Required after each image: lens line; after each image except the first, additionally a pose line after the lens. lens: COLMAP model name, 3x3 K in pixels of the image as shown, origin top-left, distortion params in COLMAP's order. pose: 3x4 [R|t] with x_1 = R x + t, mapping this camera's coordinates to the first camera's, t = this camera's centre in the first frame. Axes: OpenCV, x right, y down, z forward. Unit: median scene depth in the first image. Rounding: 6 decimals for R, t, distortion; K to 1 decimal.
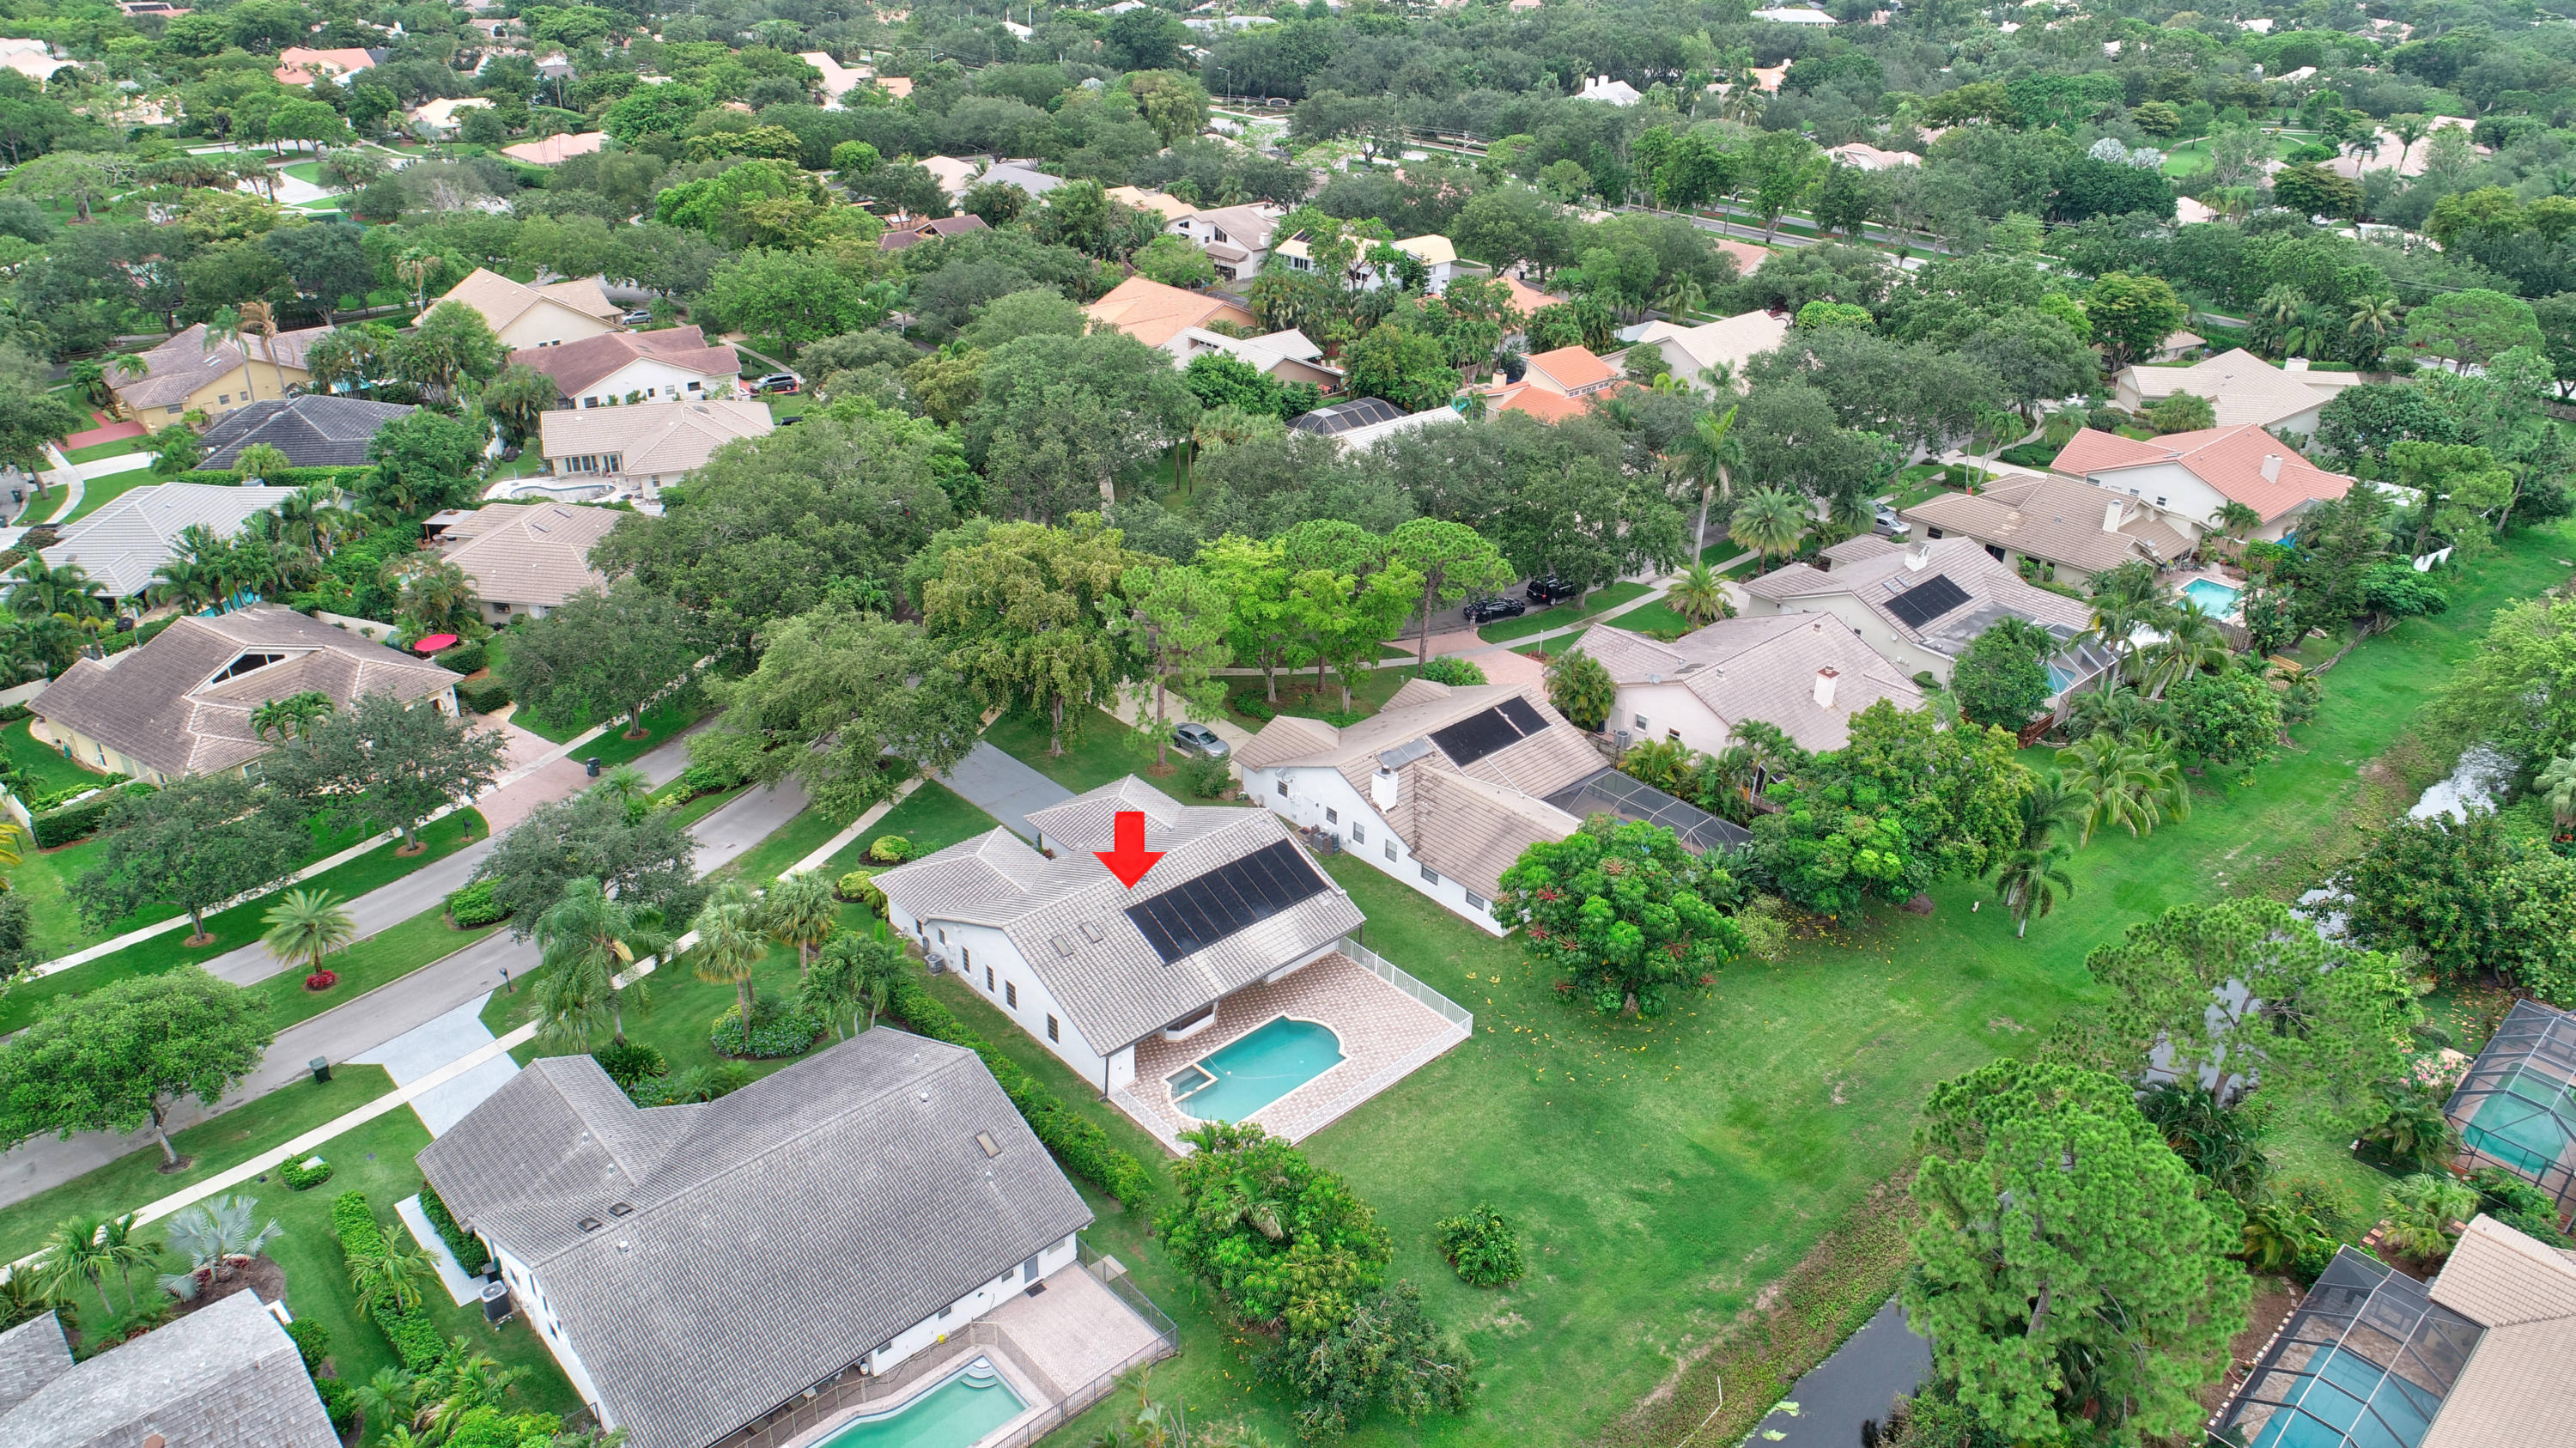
lens RADIAL K [[1706.2, 0, 1288.0], [0, 1706.2, 724.0], [0, 0, 1]] dist [-0.018224, 0.000813]
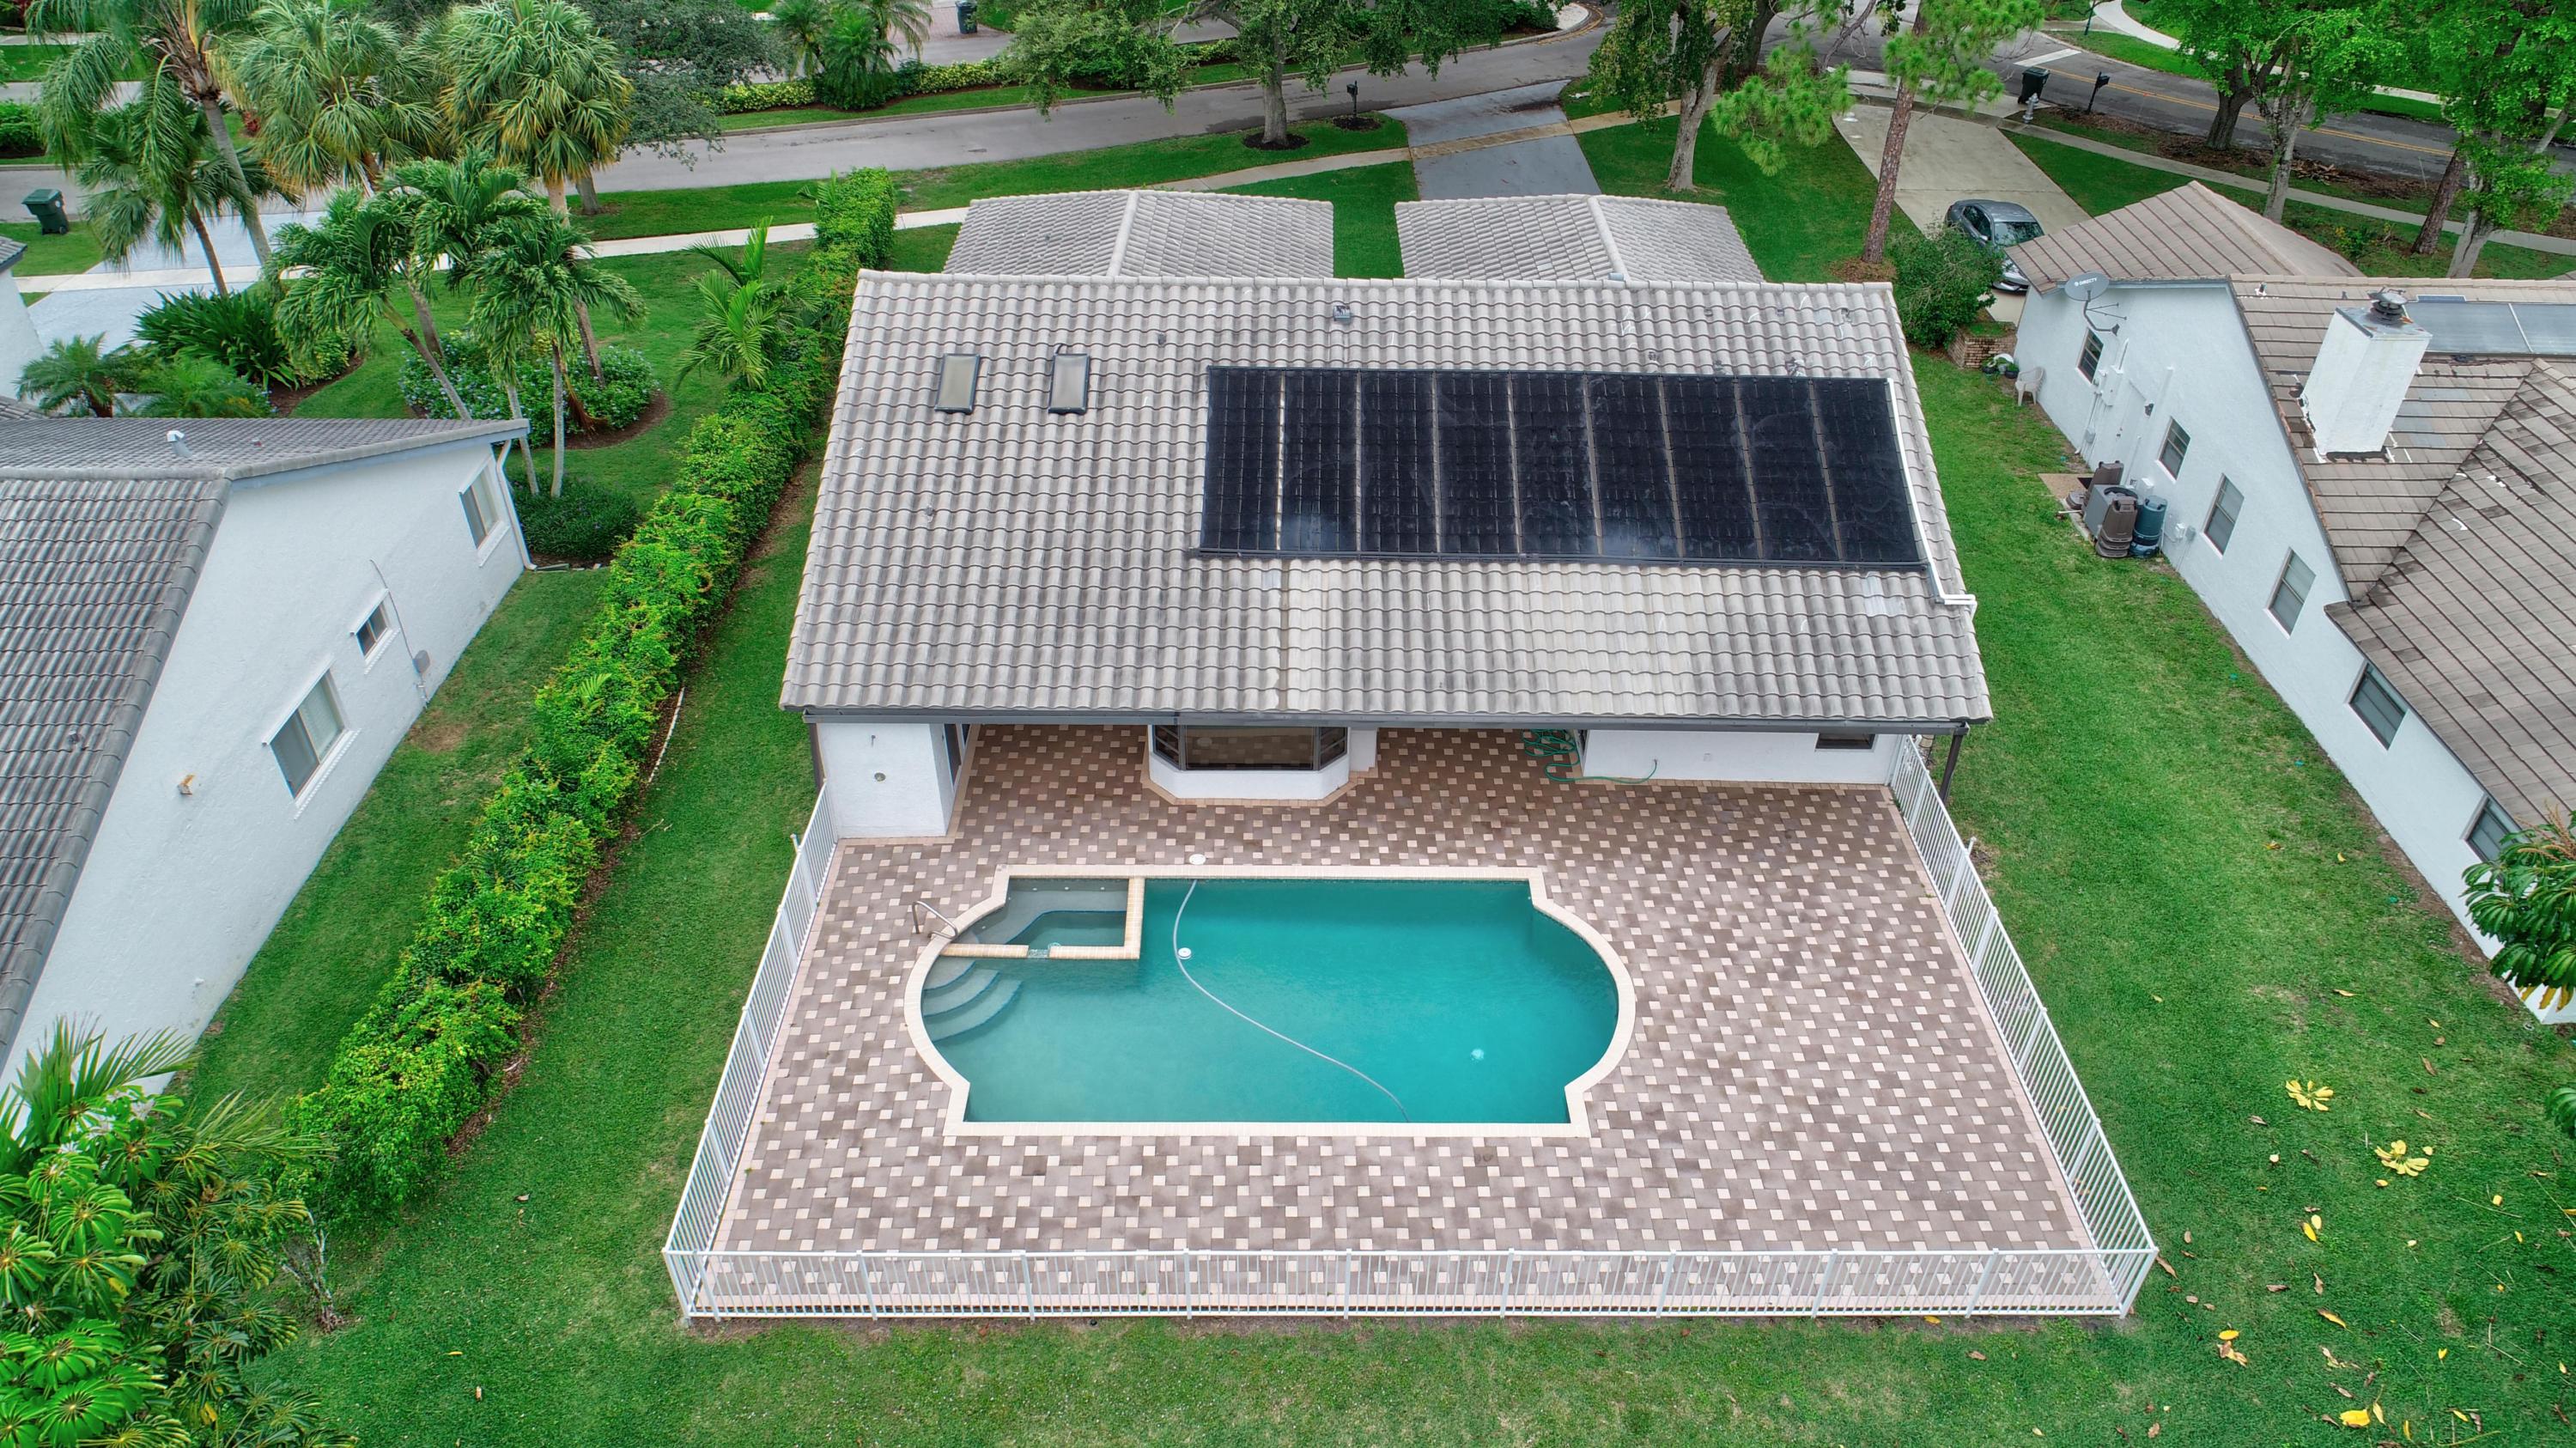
lens RADIAL K [[1706.2, 0, 1288.0], [0, 1706.2, 724.0], [0, 0, 1]] dist [-0.018224, 0.000813]
pose [[0.734724, 0.396678, -0.550297, 0.113018], [-0.308474, 0.917854, 0.249774, 0.082446], [0.604172, -0.013762, 0.796735, 0.714447]]
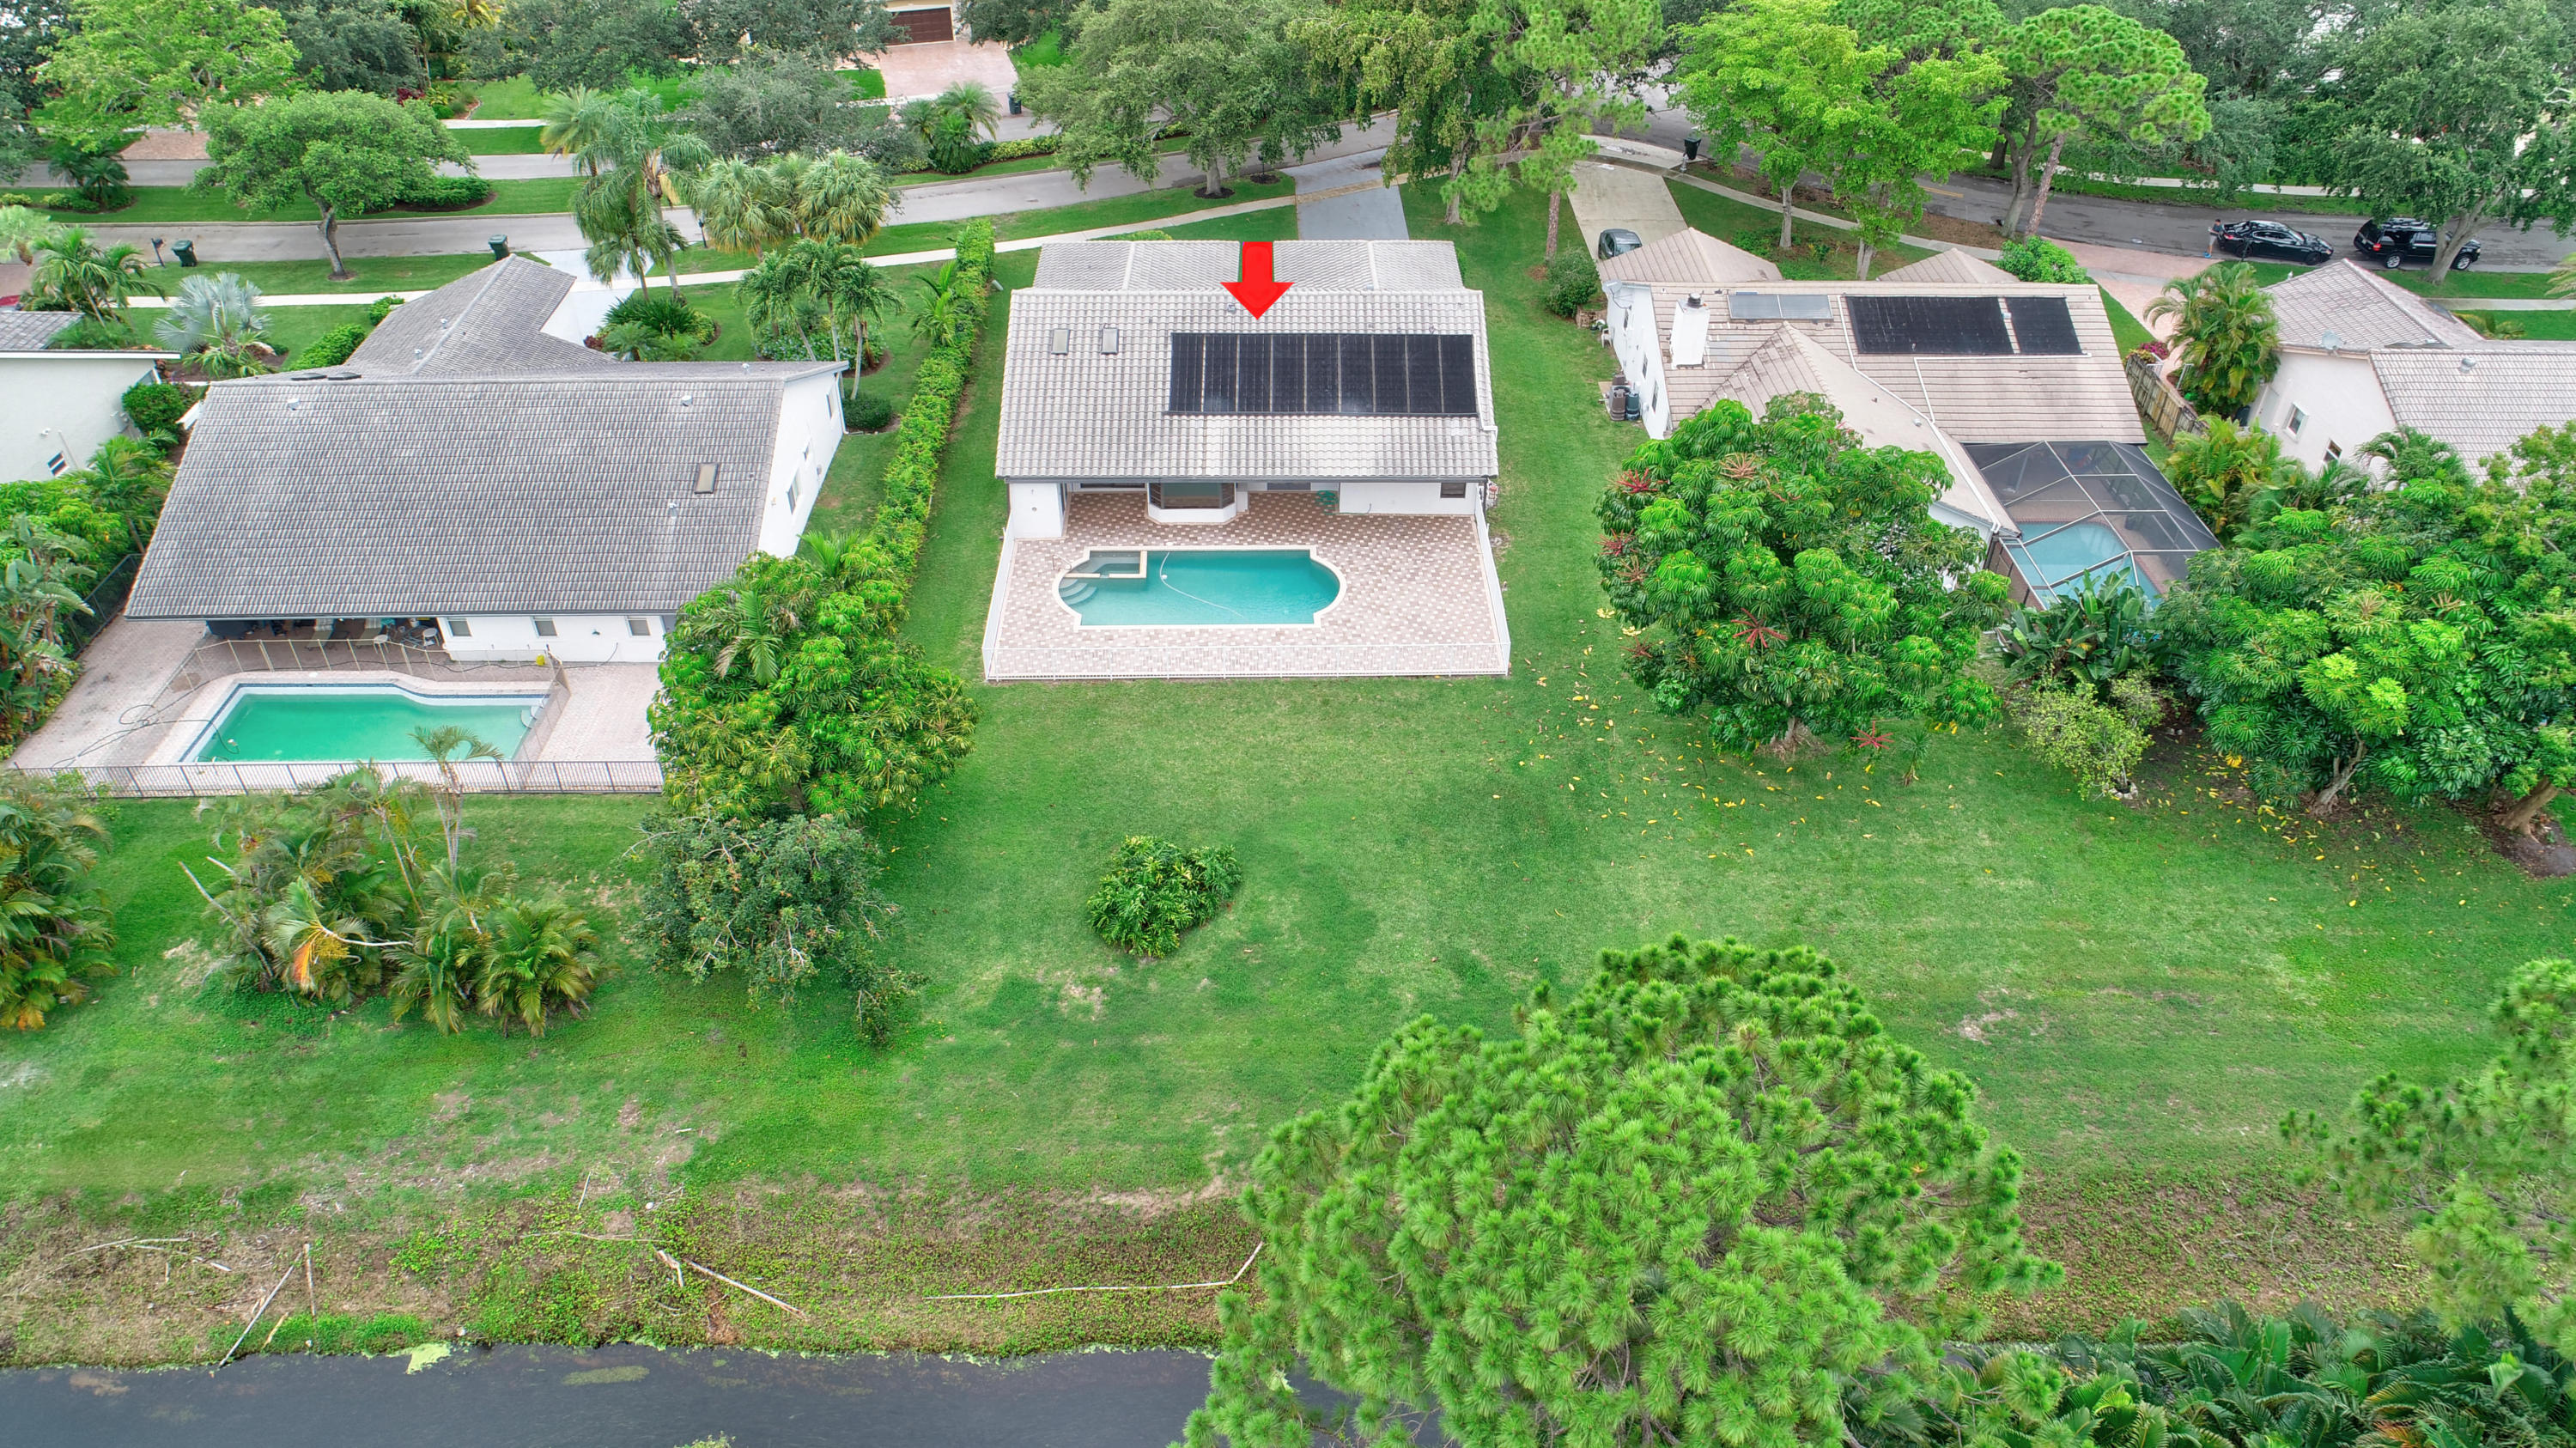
lens RADIAL K [[1715.4, 0, 1288.0], [0, 1715.4, 724.0], [0, 0, 1]] dist [-0.001784, -0.000117]
pose [[0.746152, 0.397939, -0.533762, 0.377290], [-0.298986, 0.916606, 0.265406, 0.051183], [0.594865, -0.038446, 0.802906, 0.415225]]
